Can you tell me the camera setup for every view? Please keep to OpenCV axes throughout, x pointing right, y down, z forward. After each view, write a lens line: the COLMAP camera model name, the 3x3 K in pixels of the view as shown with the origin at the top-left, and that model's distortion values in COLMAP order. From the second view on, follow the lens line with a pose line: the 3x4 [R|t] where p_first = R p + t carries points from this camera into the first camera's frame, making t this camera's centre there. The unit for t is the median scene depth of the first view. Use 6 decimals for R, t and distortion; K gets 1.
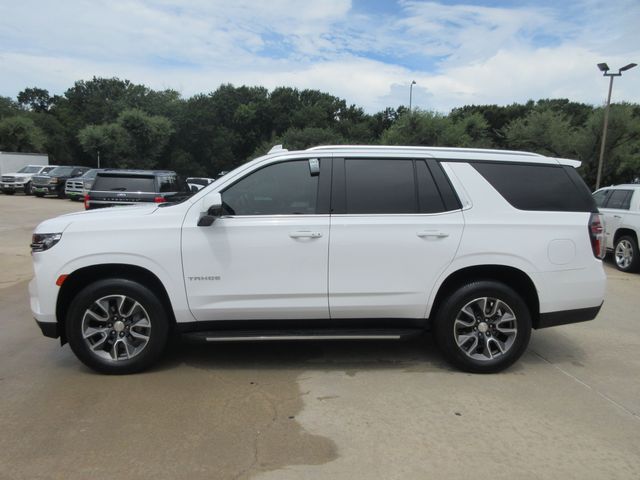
lens RADIAL K [[502.4, 0, 295.8], [0, 502.4, 239.6], [0, 0, 1]] dist [-0.006950, 0.005553]
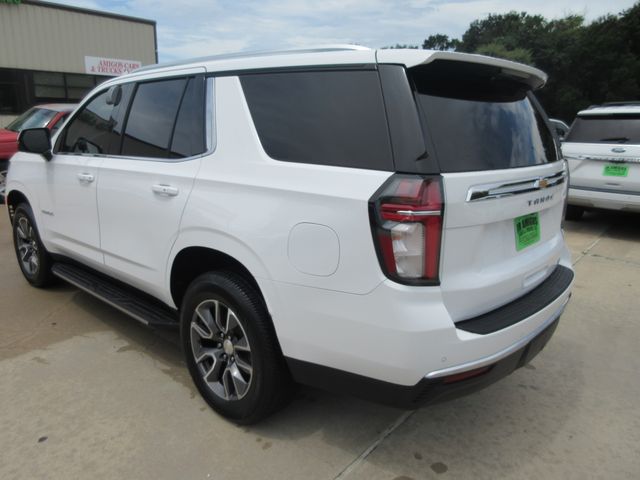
lens RADIAL K [[485.2, 0, 320.0], [0, 485.2, 240.0], [0, 0, 1]] dist [-0.002038, 0.002220]
pose [[0.690855, 0.160575, -0.704936, 0.845248], [-0.076392, 0.985779, 0.149681, -0.054967], [0.718946, -0.049557, 0.693297, 0.663123]]
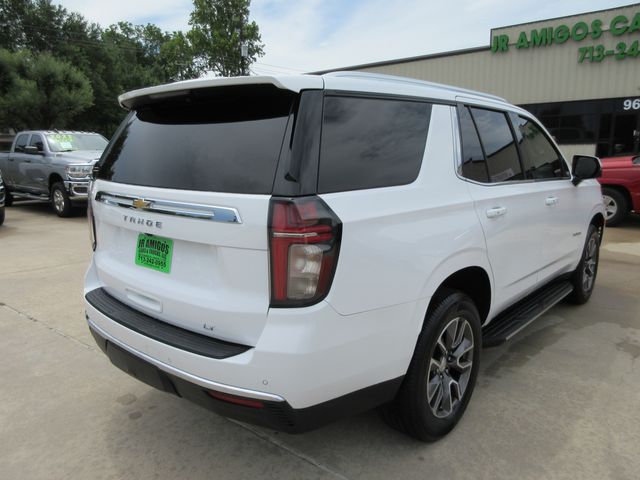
lens RADIAL K [[494.9, 0, 321.1], [0, 494.9, 249.3], [0, 0, 1]] dist [0.001957, 0.001877]
pose [[-0.721243, 0.128898, -0.680583, 0.851769], [-0.090494, 0.956579, 0.277070, -0.170078], [0.686745, 0.261423, -0.678262, 1.682881]]
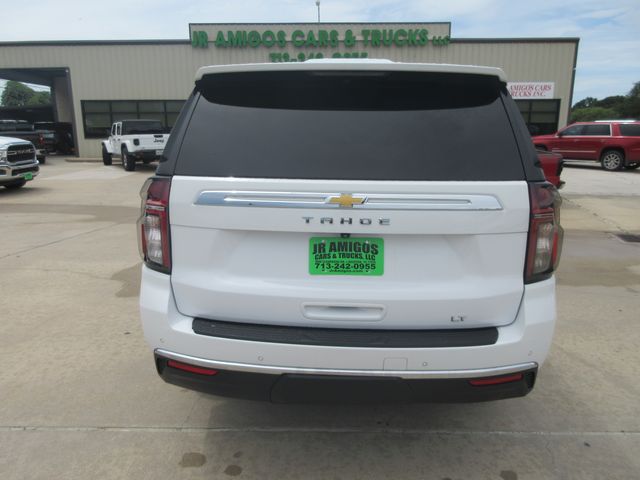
lens RADIAL K [[494.9, 0, 321.1], [0, 494.9, 249.3], [0, 0, 1]] dist [0.001957, 0.001877]
pose [[-0.113632, 0.196649, -0.973867, 1.072933], [-0.131800, 0.968569, 0.210958, -0.103454], [0.984742, 0.152327, -0.084142, 1.212117]]
